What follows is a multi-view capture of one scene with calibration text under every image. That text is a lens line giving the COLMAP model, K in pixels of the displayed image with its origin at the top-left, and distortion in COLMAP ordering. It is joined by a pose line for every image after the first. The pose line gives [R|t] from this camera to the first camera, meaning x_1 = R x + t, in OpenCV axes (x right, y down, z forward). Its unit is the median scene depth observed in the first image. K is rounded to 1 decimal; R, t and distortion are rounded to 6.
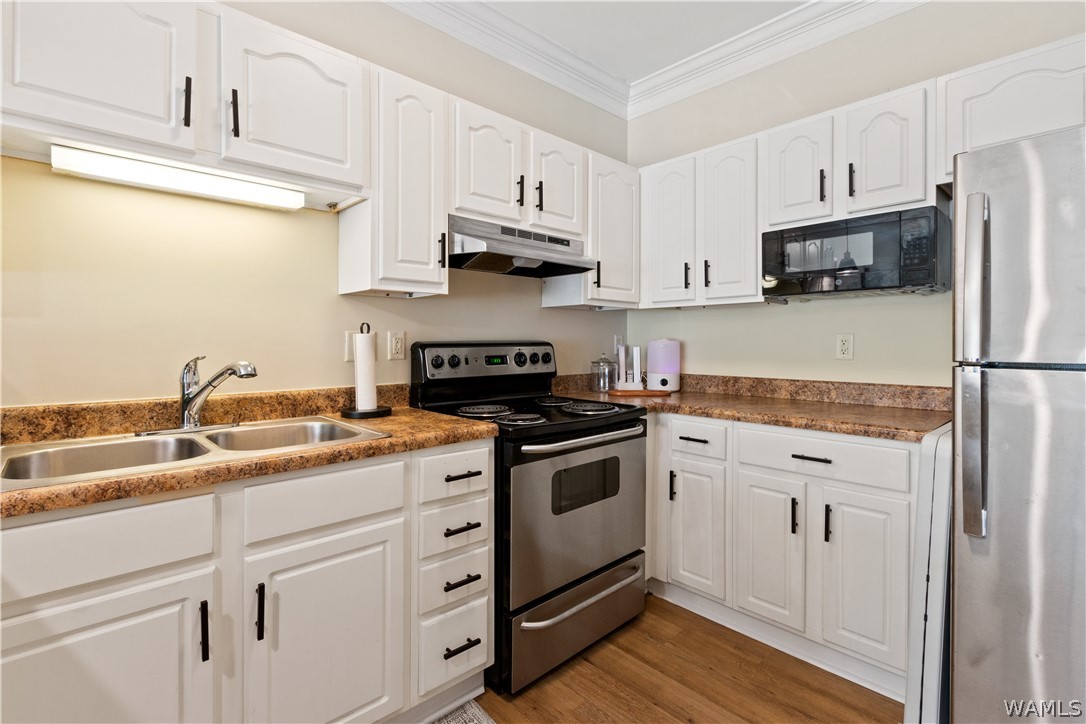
lens RADIAL K [[519.3, 0, 529.2], [0, 519.3, 344.4], [0, 0, 1]] dist [0.009098, -0.003651]
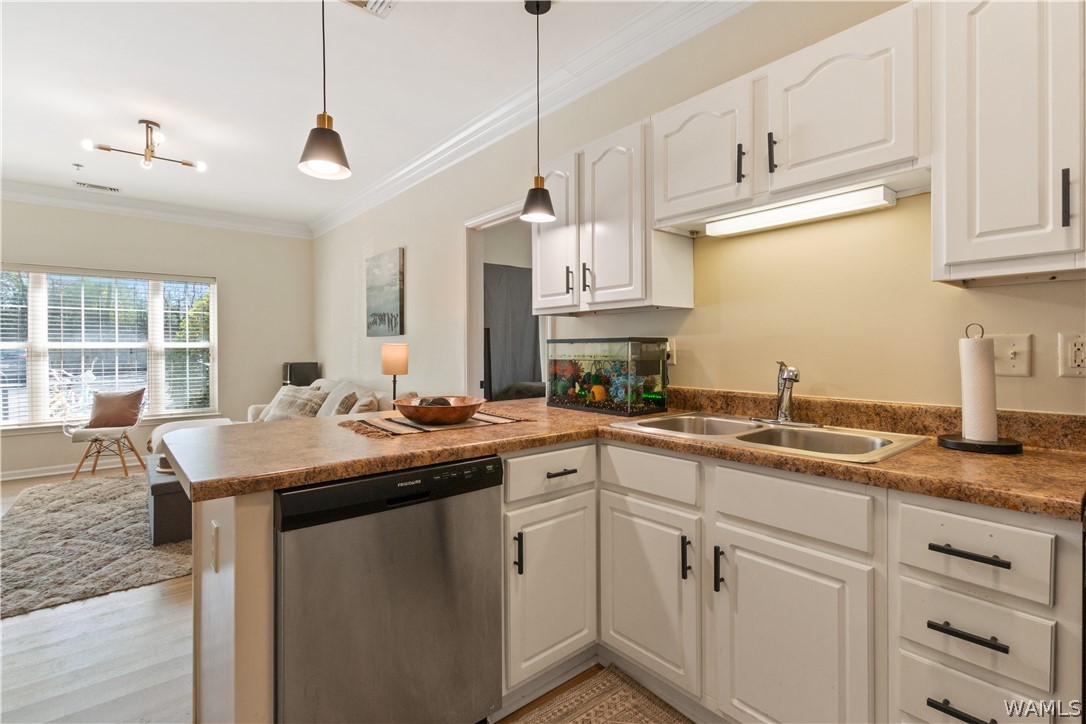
lens RADIAL K [[519.3, 0, 547.4], [0, 519.3, 349.3], [0, 0, 1]] dist [0.009098, -0.003651]
pose [[-0.058830, 0.000337, -0.998268, 0.454072], [-0.003223, 0.999995, 0.000528, -0.002949], [0.998263, 0.003248, -0.058829, 0.416047]]
